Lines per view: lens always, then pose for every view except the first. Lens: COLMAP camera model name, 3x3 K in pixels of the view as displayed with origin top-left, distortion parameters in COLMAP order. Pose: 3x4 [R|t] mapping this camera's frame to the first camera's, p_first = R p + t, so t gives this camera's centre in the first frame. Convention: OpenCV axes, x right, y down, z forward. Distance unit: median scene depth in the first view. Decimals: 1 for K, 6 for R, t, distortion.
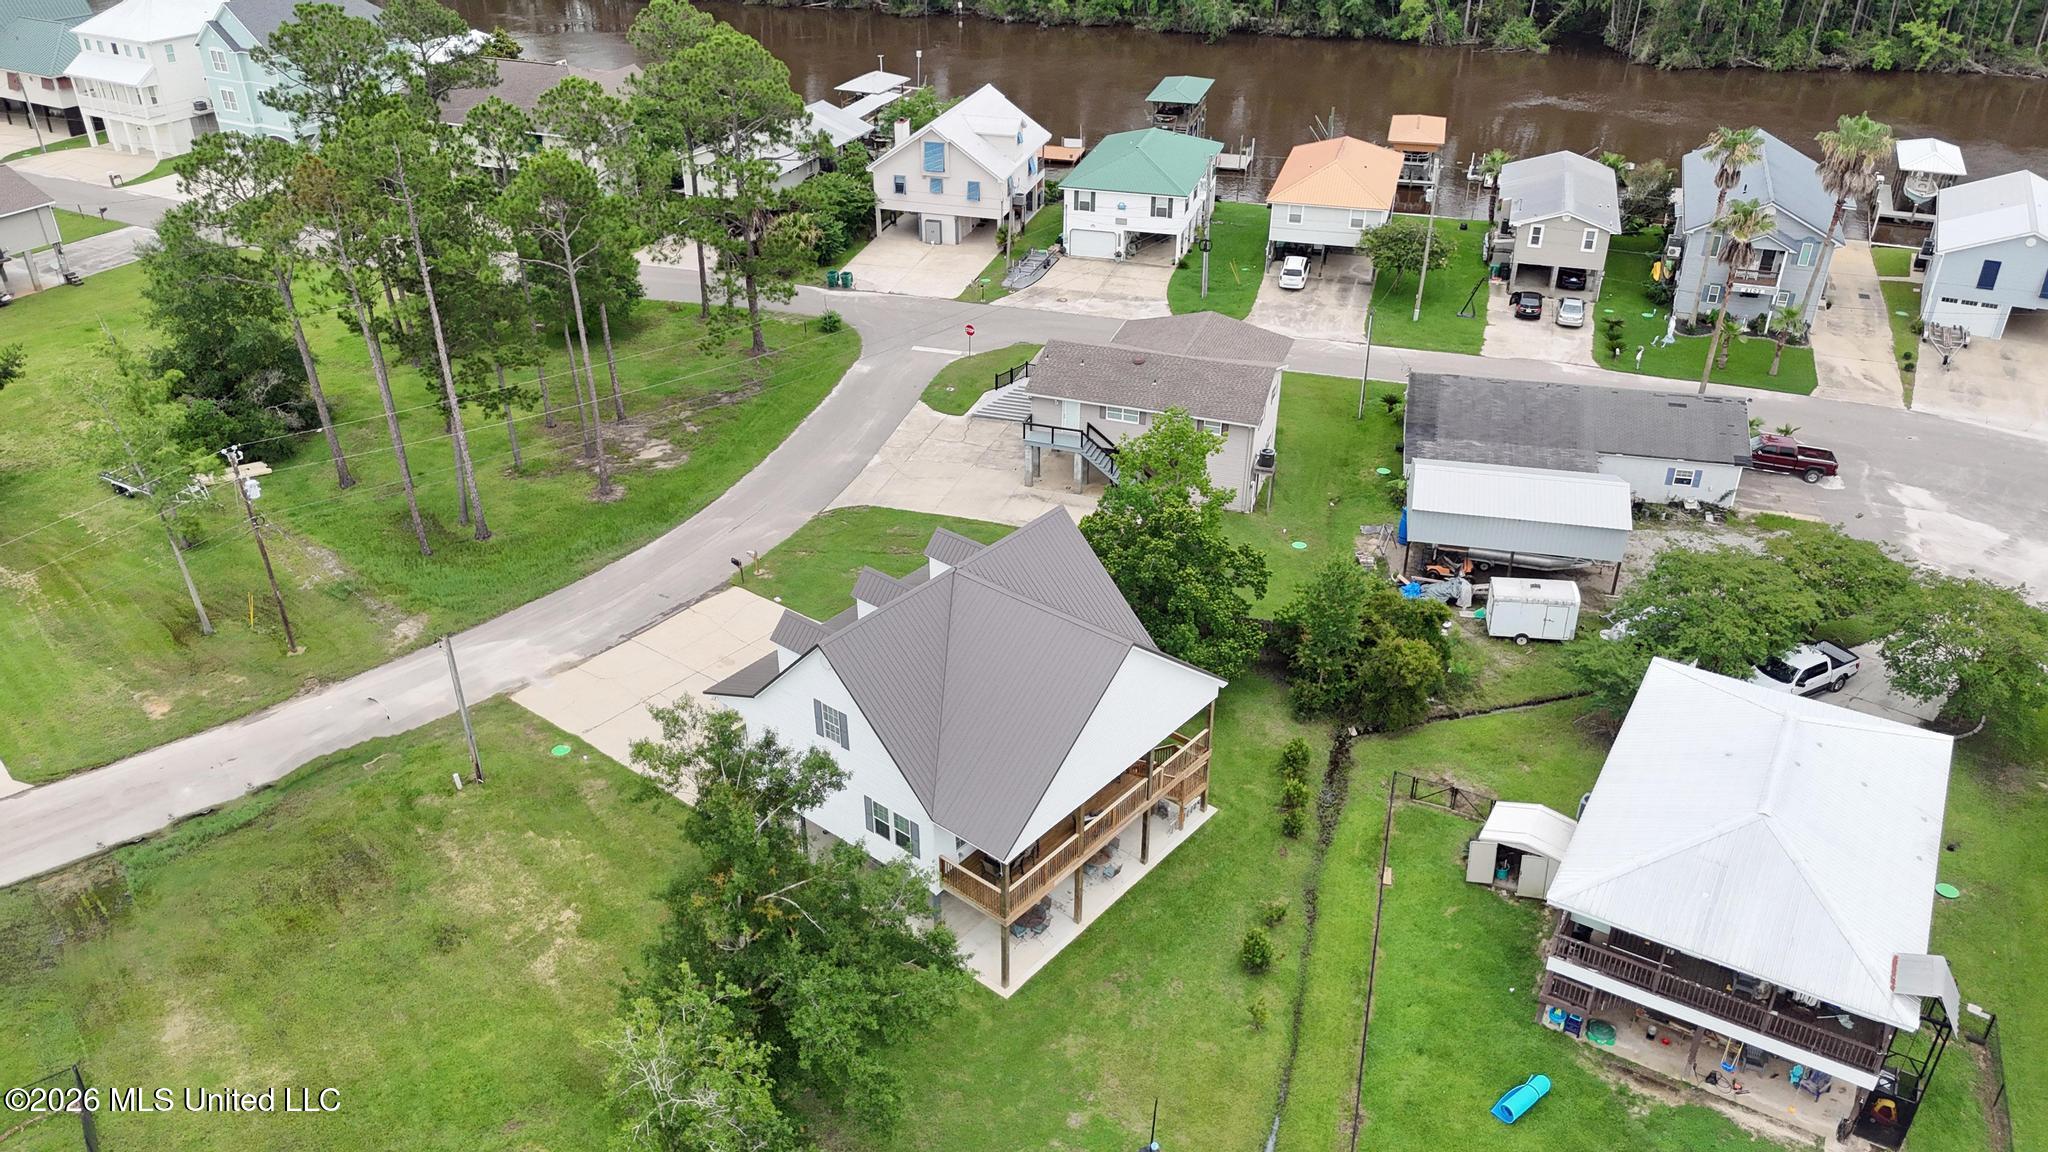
lens RADIAL K [[1501.2, 0, 1024.0], [0, 1501.2, 576.0], [0, 0, 1]] dist [0.061649, -0.064625]
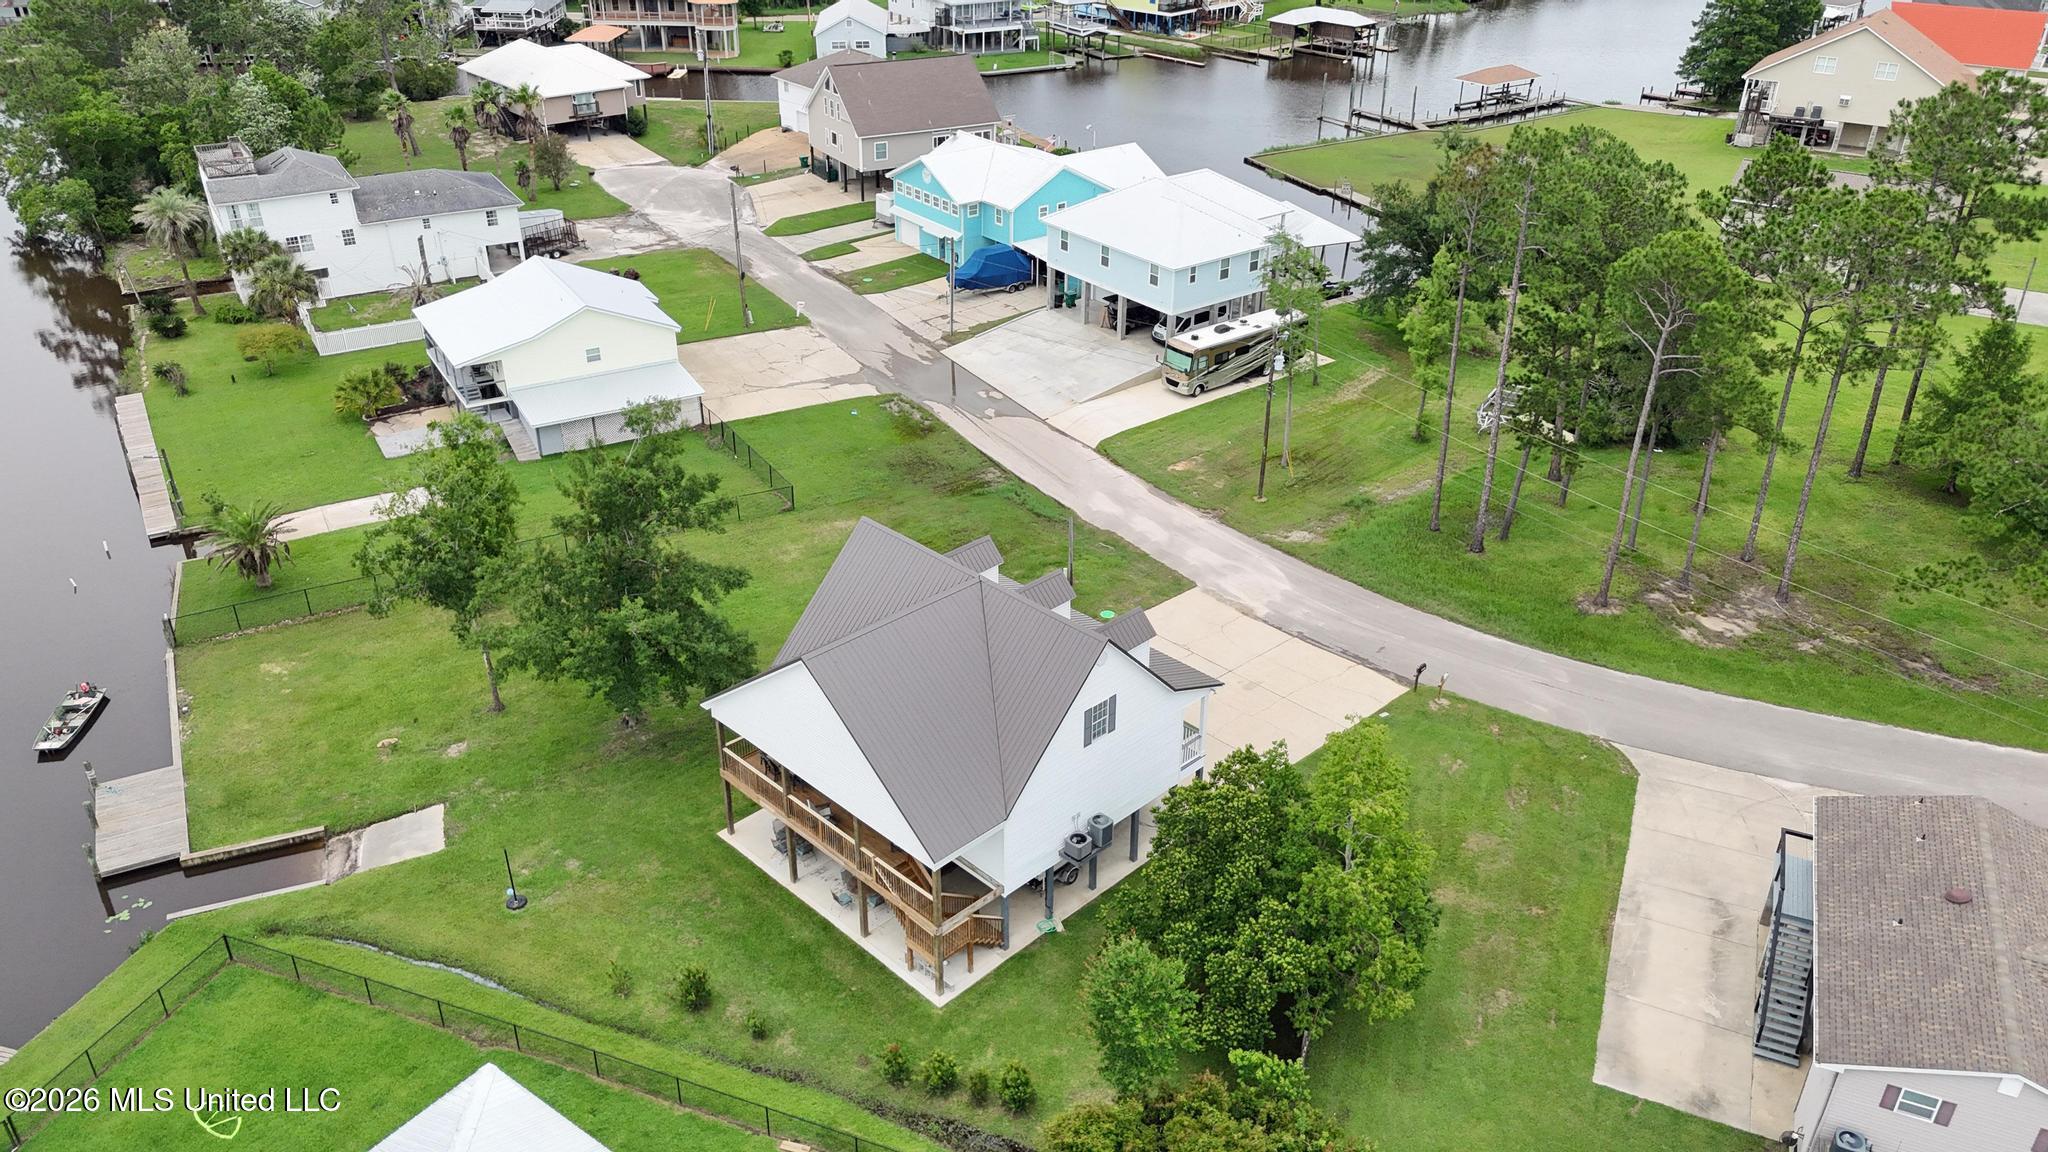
lens RADIAL K [[1501.2, 0, 1024.0], [0, 1501.2, 576.0], [0, 0, 1]] dist [0.061649, -0.064625]
pose [[-0.094277, 0.481762, -0.871216, 0.423346], [-0.502958, 0.732172, 0.459301, -0.247293], [0.859153, 0.481487, 0.173279, 0.439665]]
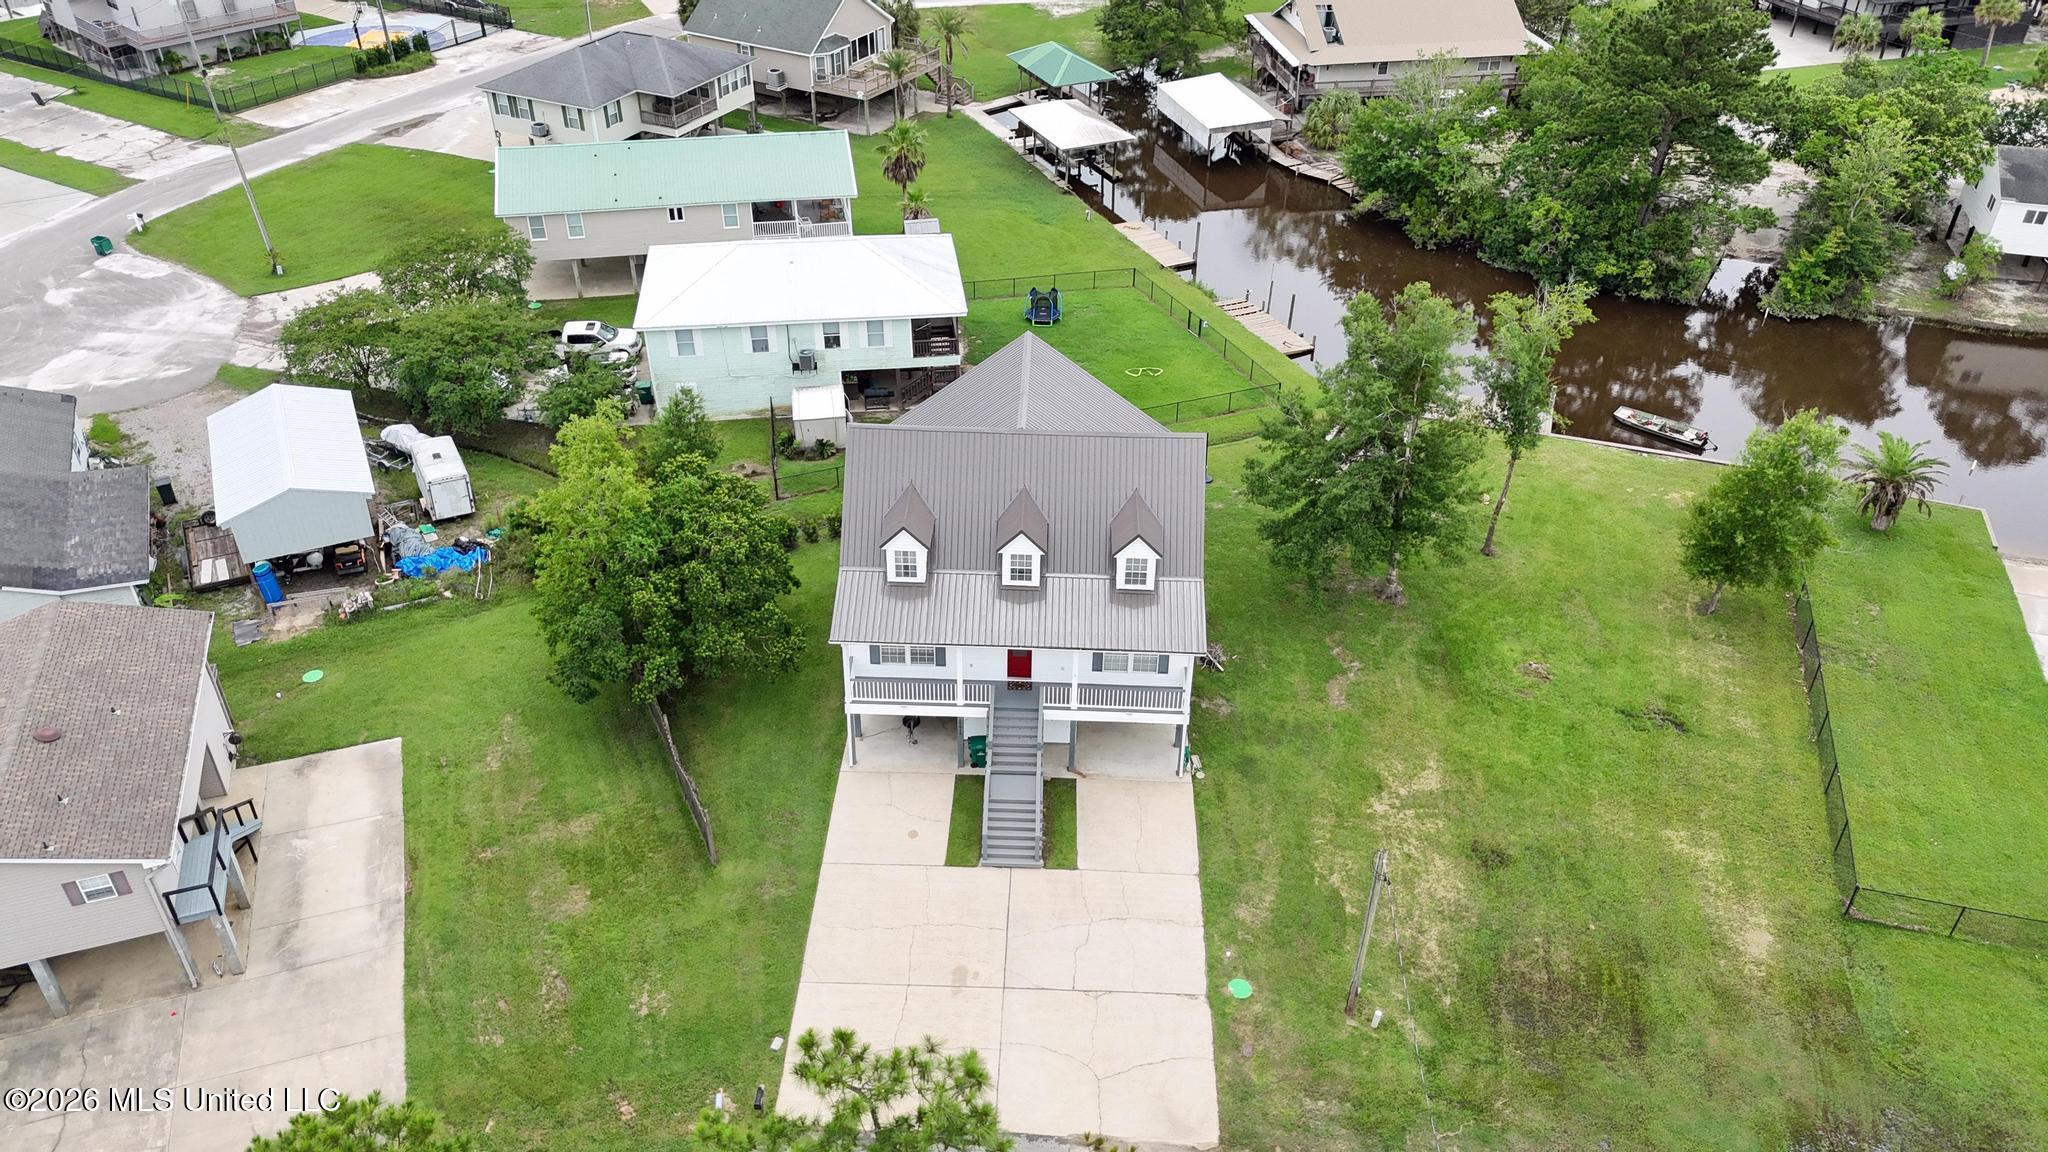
lens RADIAL K [[1501.2, 0, 1024.0], [0, 1501.2, 576.0], [0, 0, 1]] dist [0.061649, -0.064625]
pose [[-0.612159, -0.453290, 0.647912, -0.383234], [0.389627, 0.540091, 0.745984, -0.360466], [-0.688078, 0.709105, -0.154008, 0.631488]]
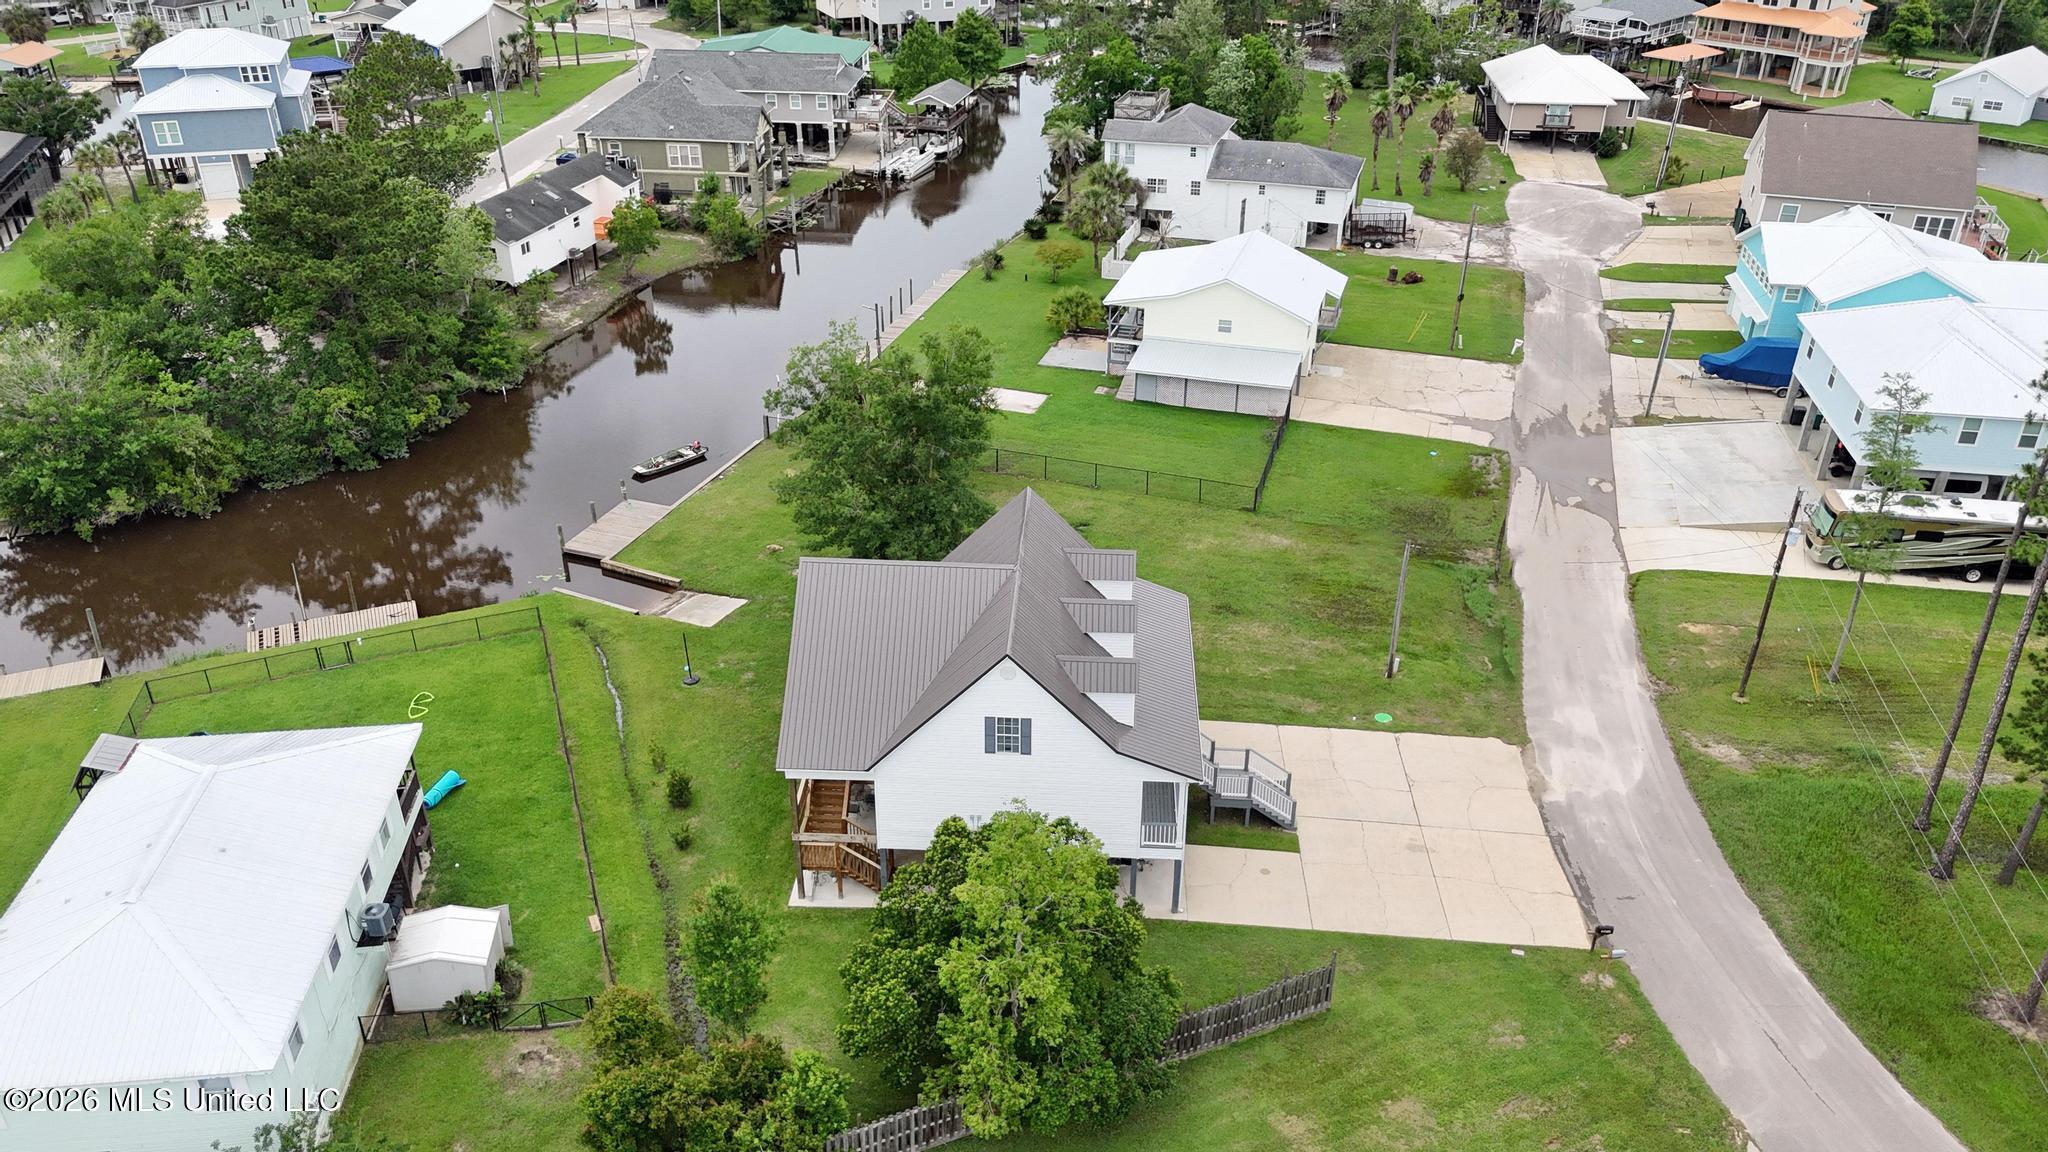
lens RADIAL K [[1501.2, 0, 1024.0], [0, 1501.2, 576.0], [0, 0, 1]] dist [0.061649, -0.064625]
pose [[-0.802346, 0.286582, -0.523557, 0.247595], [-0.301490, 0.562452, 0.769903, -0.402809], [0.515116, 0.775576, -0.364880, 0.711003]]
